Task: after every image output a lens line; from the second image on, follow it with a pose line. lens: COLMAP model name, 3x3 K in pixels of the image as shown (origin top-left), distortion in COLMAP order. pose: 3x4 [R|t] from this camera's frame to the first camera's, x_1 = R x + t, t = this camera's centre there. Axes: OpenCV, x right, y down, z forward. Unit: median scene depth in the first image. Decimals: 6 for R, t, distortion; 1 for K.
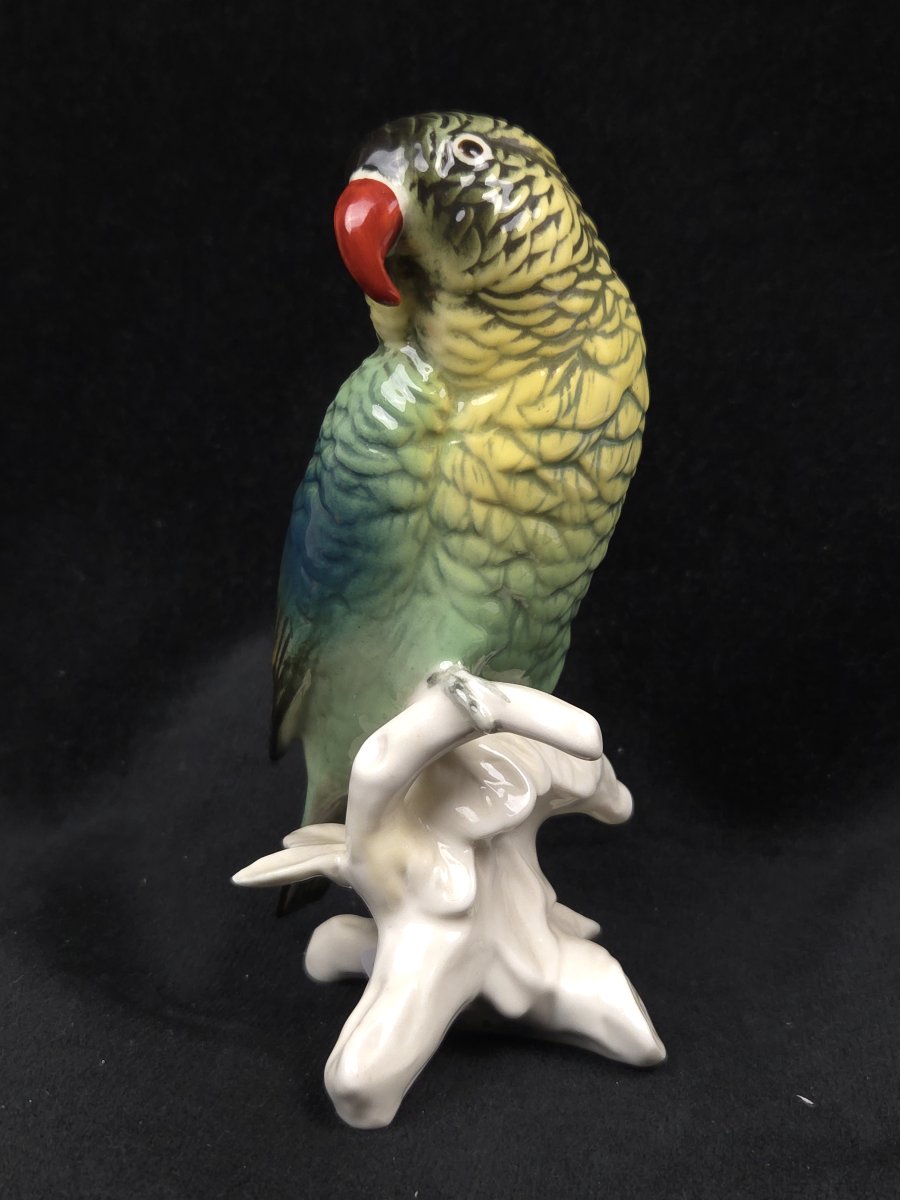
lens RADIAL K [[1580.5, 0, 450.0], [0, 1580.5, 600.0], [0, 0, 1]] dist [0.028828, -0.005031]
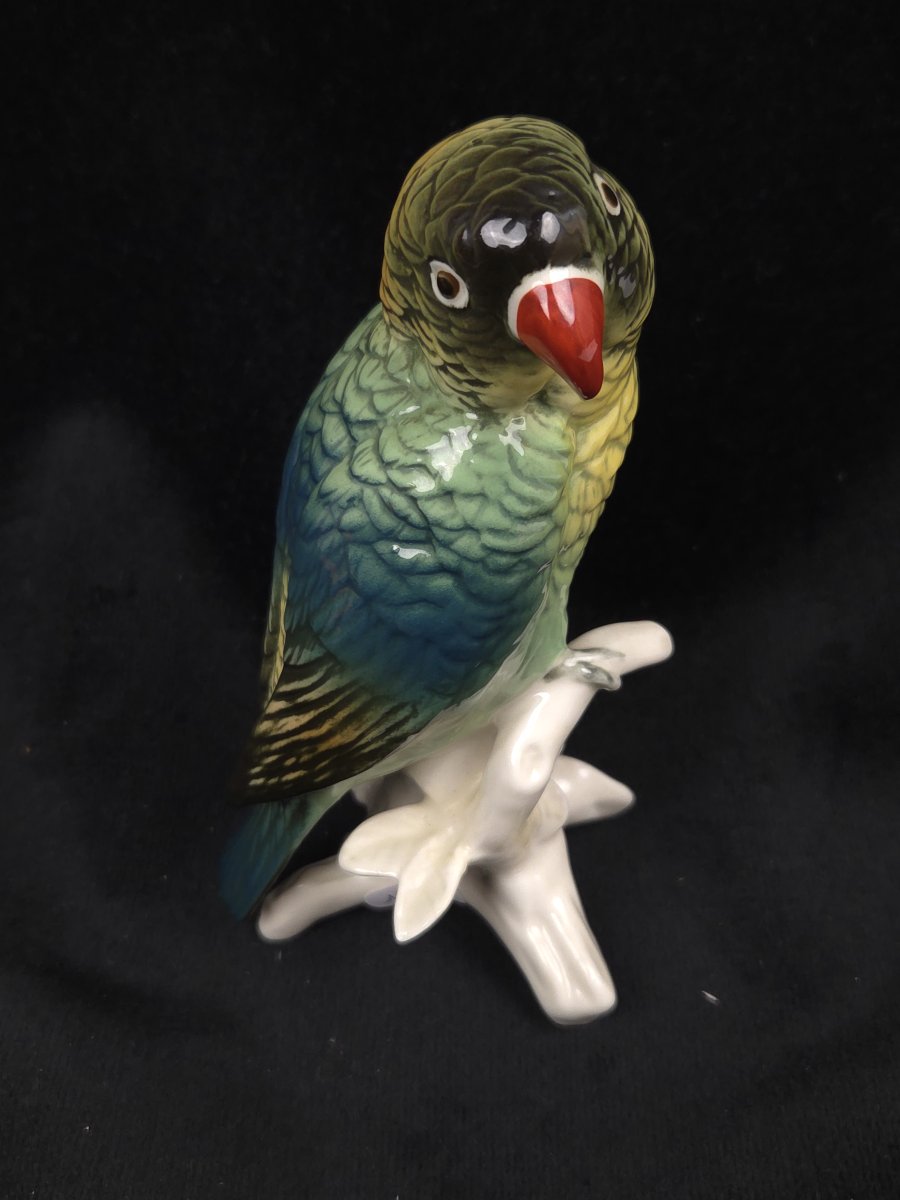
lens RADIAL K [[1580.5, 0, 450.0], [0, 1580.5, 600.0], [0, 0, 1]] dist [0.028828, -0.005031]
pose [[0.495894, -0.557641, 0.665676, -0.715333], [0.158266, 0.811769, 0.562124, -0.588632], [-0.853839, -0.173400, 0.490807, 0.584435]]
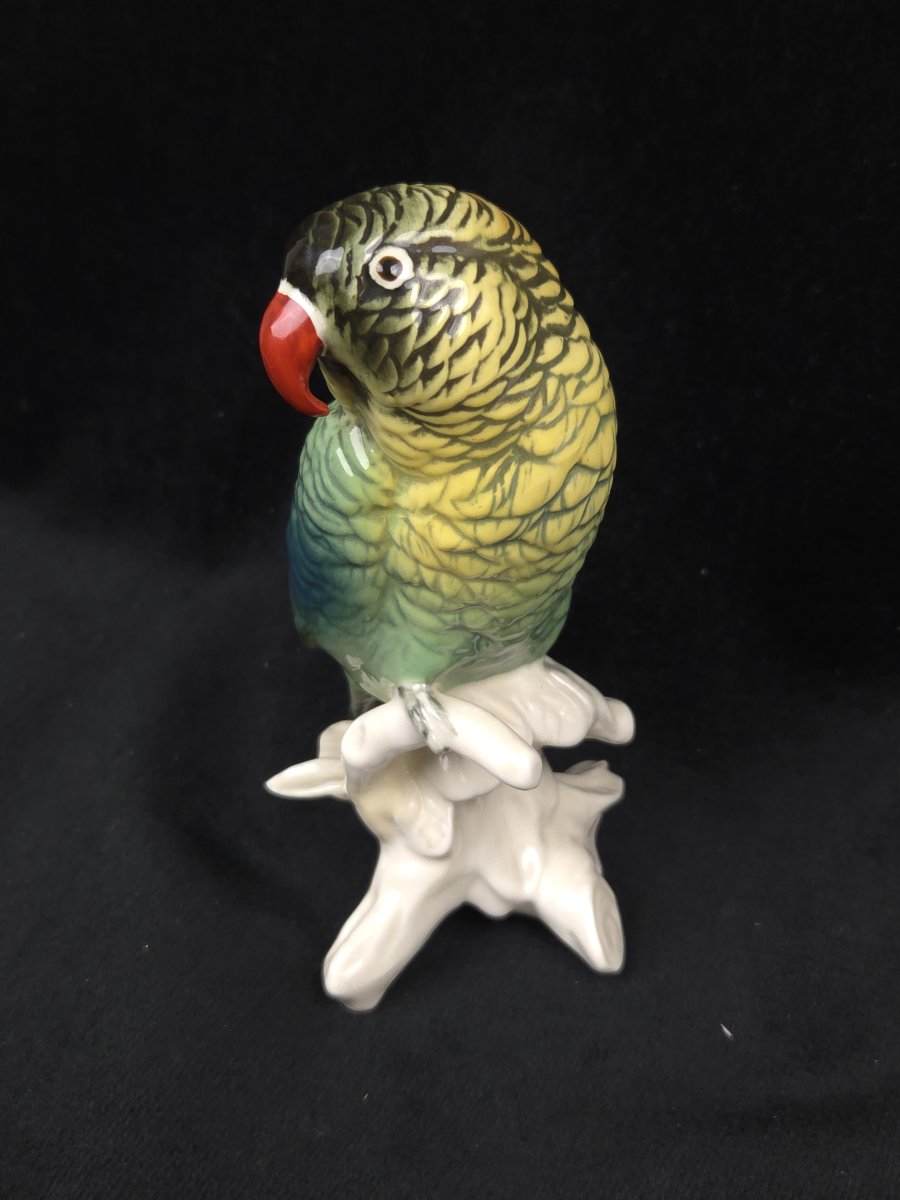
lens RADIAL K [[1580.5, 0, 450.0], [0, 1580.5, 600.0], [0, 0, 1]] dist [0.028828, -0.005031]
pose [[0.965676, 0.098653, -0.240287, 0.291005], [0.017664, 0.897986, 0.439669, -0.509198], [0.259149, -0.428822, 0.865421, 0.081210]]
